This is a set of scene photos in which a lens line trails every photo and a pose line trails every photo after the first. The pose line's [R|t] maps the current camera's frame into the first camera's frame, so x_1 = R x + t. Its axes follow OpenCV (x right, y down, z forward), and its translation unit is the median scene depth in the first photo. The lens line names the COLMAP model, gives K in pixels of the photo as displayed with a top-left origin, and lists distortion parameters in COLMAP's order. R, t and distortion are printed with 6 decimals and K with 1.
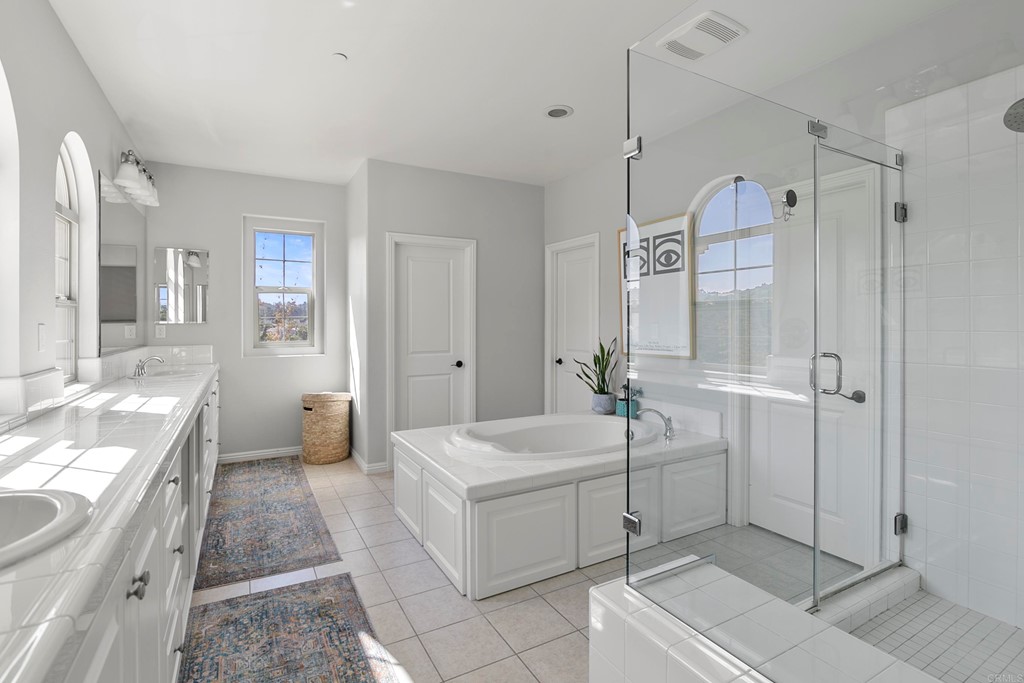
lens RADIAL K [[470.0, 0, 516.4], [0, 470.0, 340.9], [0, 0, 1]] dist [0.005447, 0.000510]
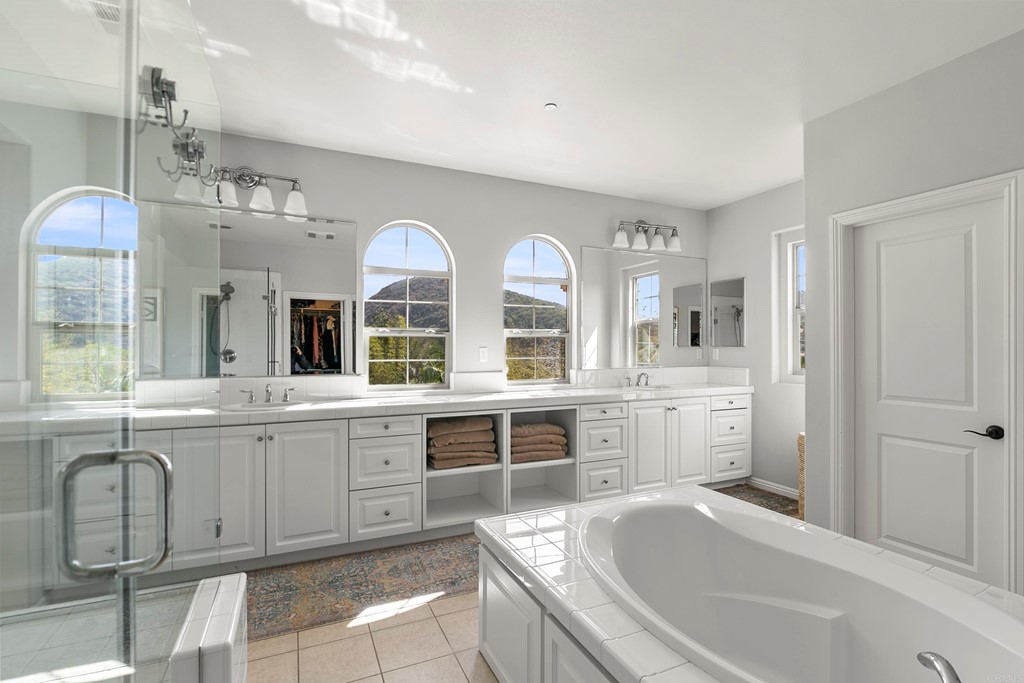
lens RADIAL K [[470.0, 0, 517.6], [0, 470.0, 341.2], [0, 0, 1]] dist [0.005447, 0.000510]
pose [[-0.079790, -0.011906, -0.996741, 0.427044], [-0.028149, 0.999557, -0.009687, -0.027888], [0.996414, 0.027284, -0.080090, 0.571404]]
